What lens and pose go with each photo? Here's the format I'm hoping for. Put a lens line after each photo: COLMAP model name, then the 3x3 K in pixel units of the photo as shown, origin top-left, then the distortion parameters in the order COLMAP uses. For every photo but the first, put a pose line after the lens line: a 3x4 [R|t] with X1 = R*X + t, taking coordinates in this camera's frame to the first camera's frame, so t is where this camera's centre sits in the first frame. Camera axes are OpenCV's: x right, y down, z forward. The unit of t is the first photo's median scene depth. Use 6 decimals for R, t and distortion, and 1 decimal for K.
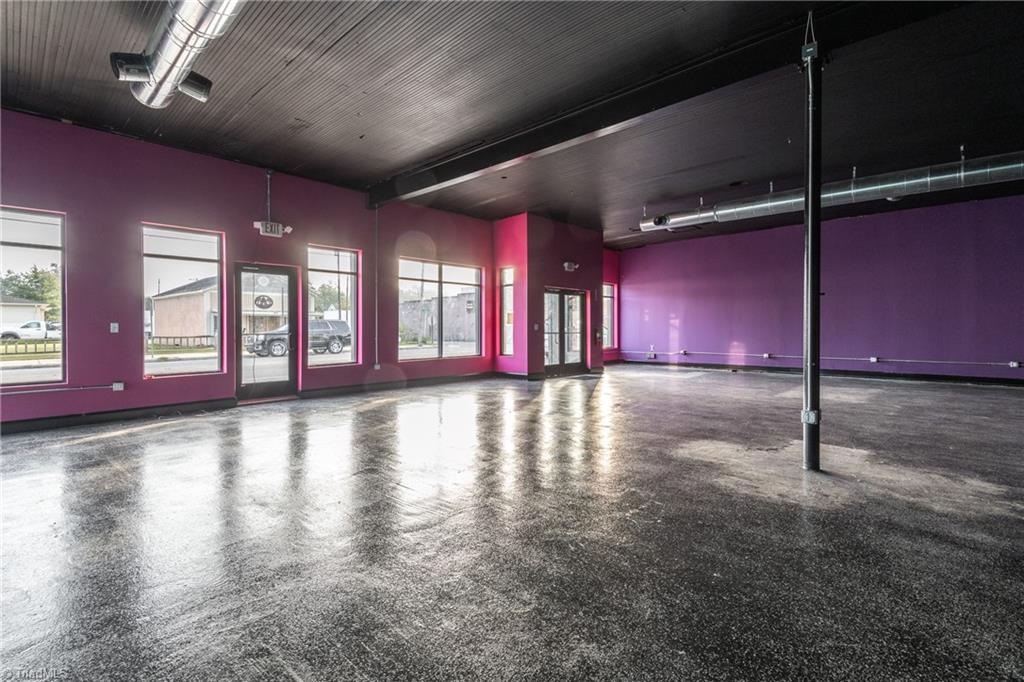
lens RADIAL K [[478.8, 0, 510.5], [0, 478.8, 331.1], [0, 0, 1]] dist [-0.012284, 0.000128]
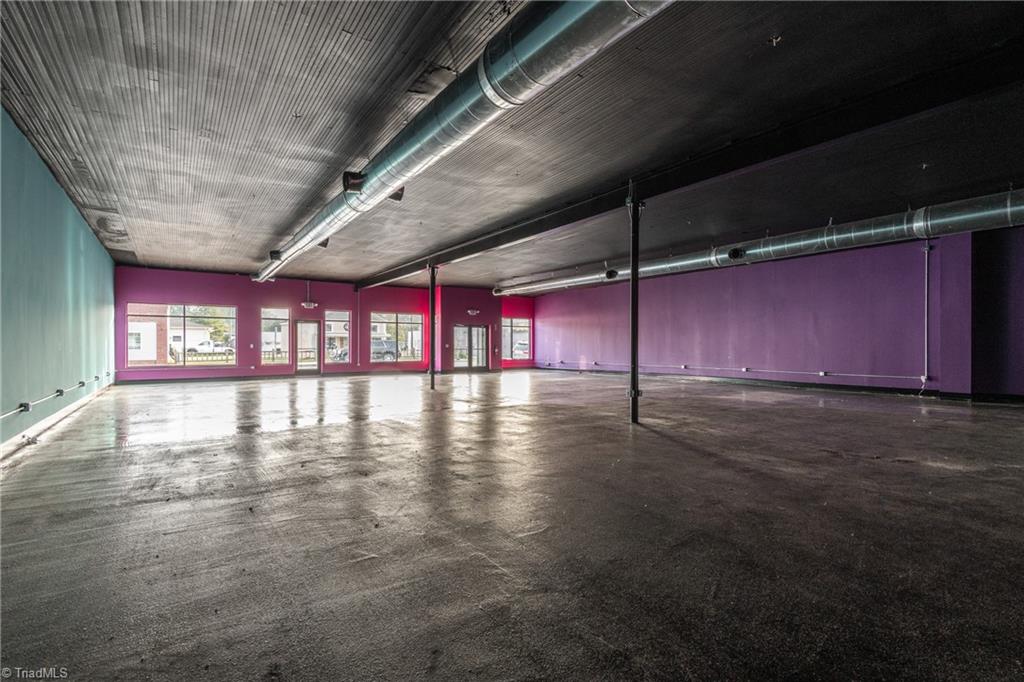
lens RADIAL K [[478.8, 0, 511.3], [0, 478.8, 348.7], [0, 0, 1]] dist [-0.012284, 0.000128]
pose [[0.979008, 0.002922, -0.203799, 0.635304], [-0.002643, 0.999995, 0.001645, -0.001479], [0.203803, -0.001072, 0.979011, -0.740760]]
